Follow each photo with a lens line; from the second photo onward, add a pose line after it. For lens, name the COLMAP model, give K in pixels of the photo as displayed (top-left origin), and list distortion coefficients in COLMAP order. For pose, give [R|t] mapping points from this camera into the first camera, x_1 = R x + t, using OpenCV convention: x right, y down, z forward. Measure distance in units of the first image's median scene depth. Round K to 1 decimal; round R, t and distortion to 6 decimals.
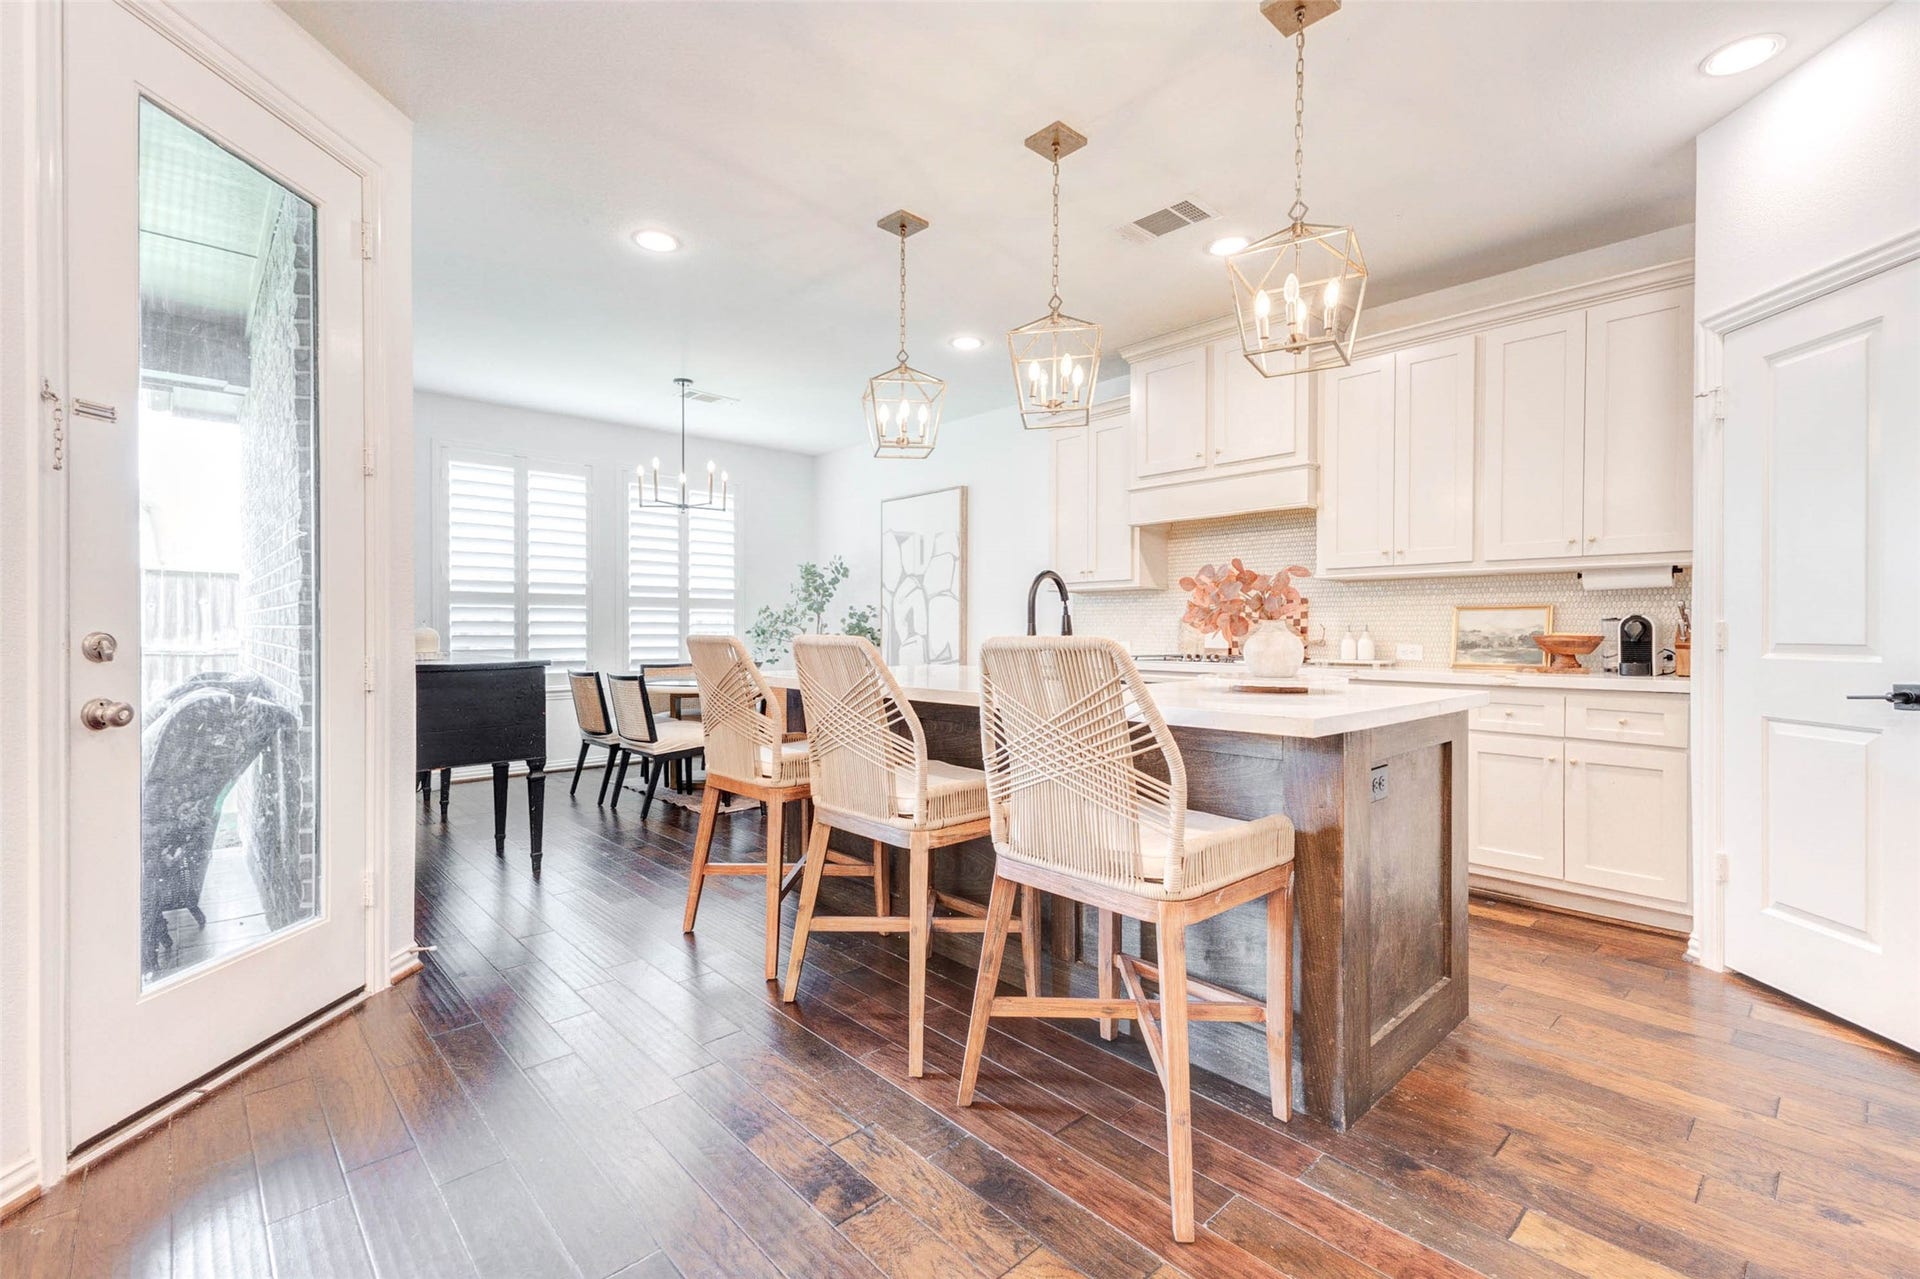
lens RADIAL K [[832.7, 0, 960.0], [0, 832.7, 639.5], [0, 0, 1]] dist [0.001217, 0.000576]
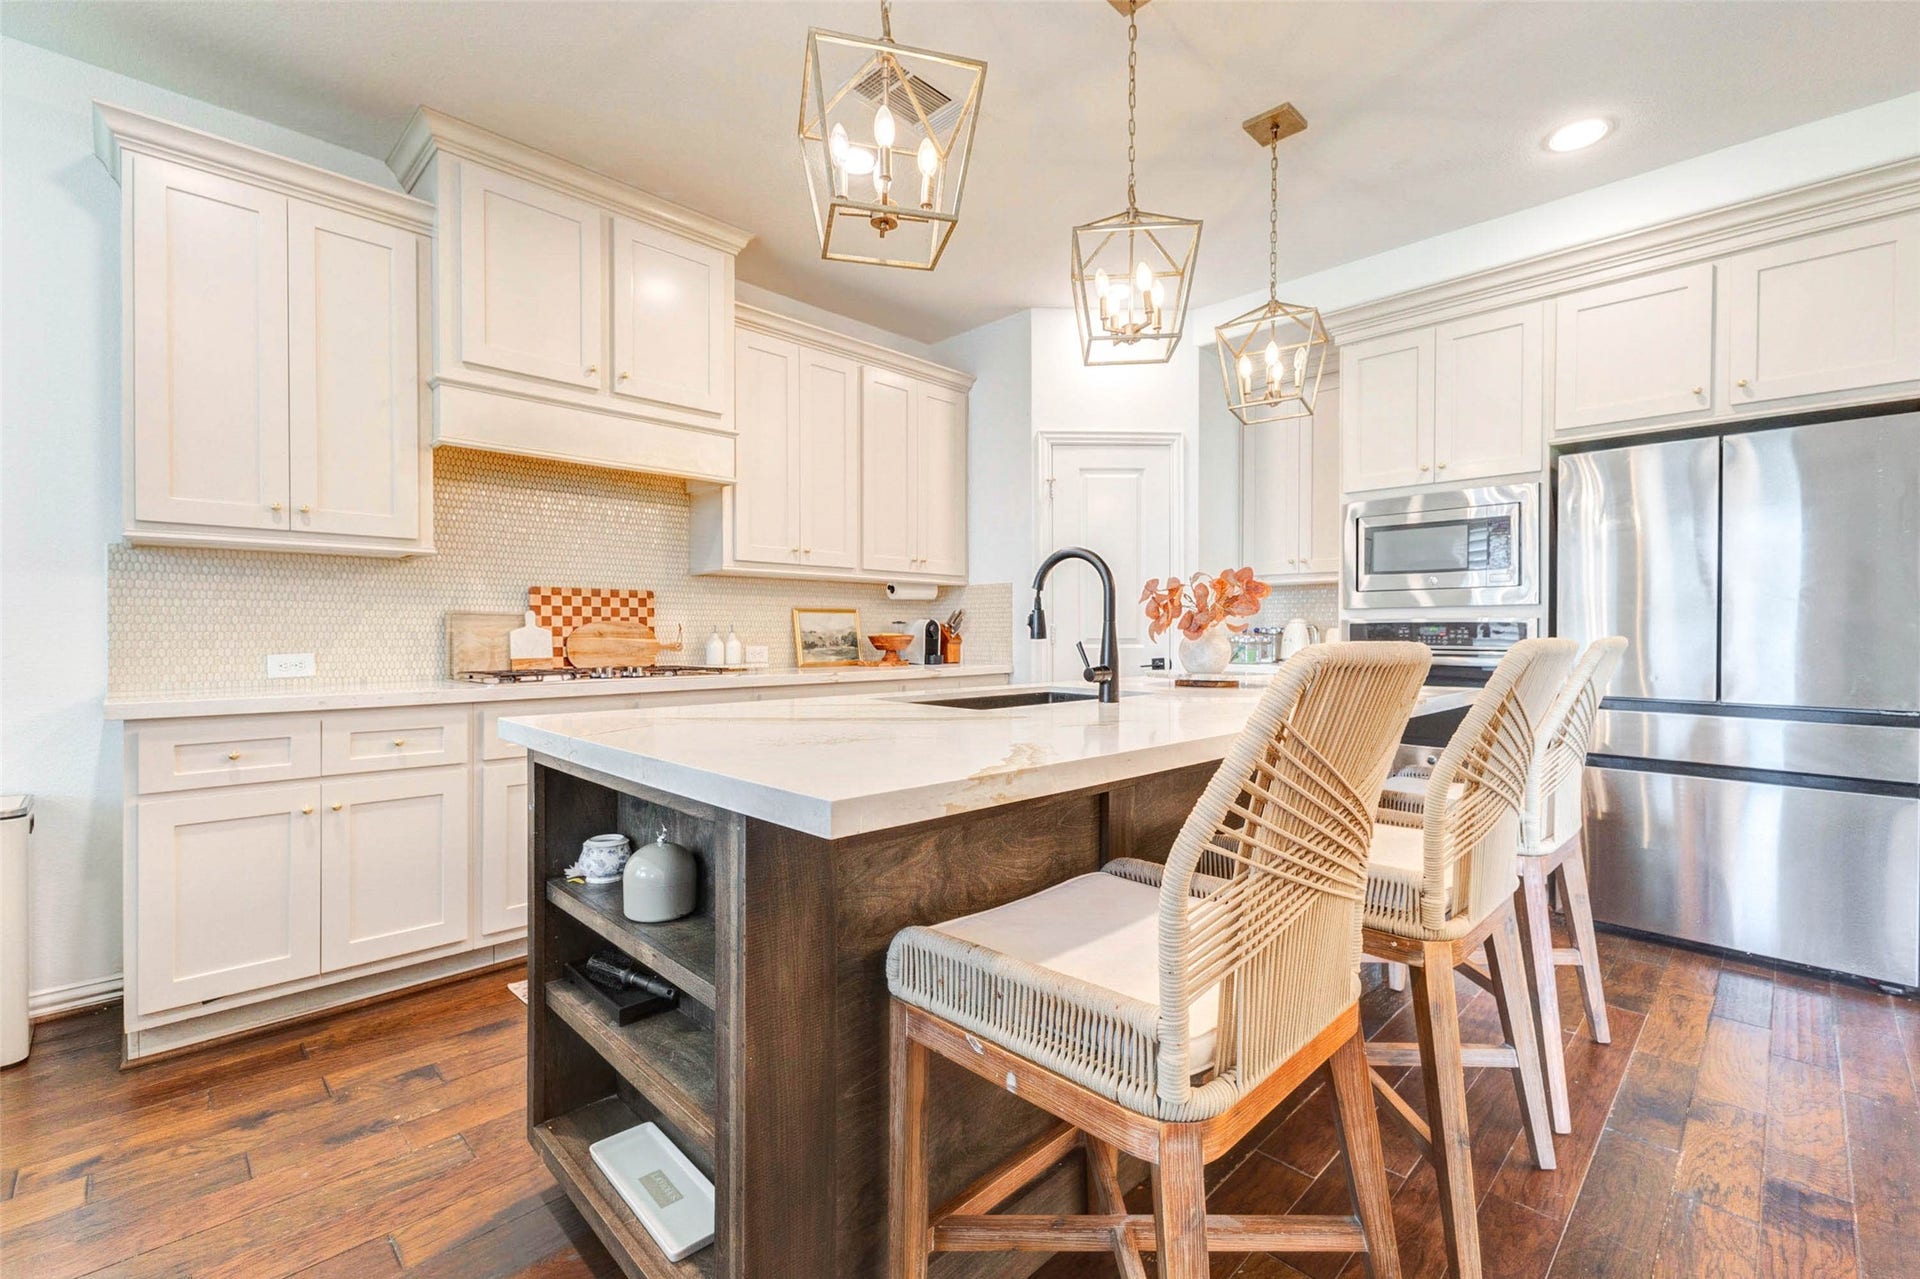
lens RADIAL K [[832.7, 0, 960.0], [0, 832.7, 639.5], [0, 0, 1]] dist [0.001217, 0.000576]
pose [[-0.033225, -0.014033, 0.999349, -0.472521], [0.009616, 0.999851, 0.014360, -0.014320], [-0.999402, 0.010087, -0.033085, 0.880183]]
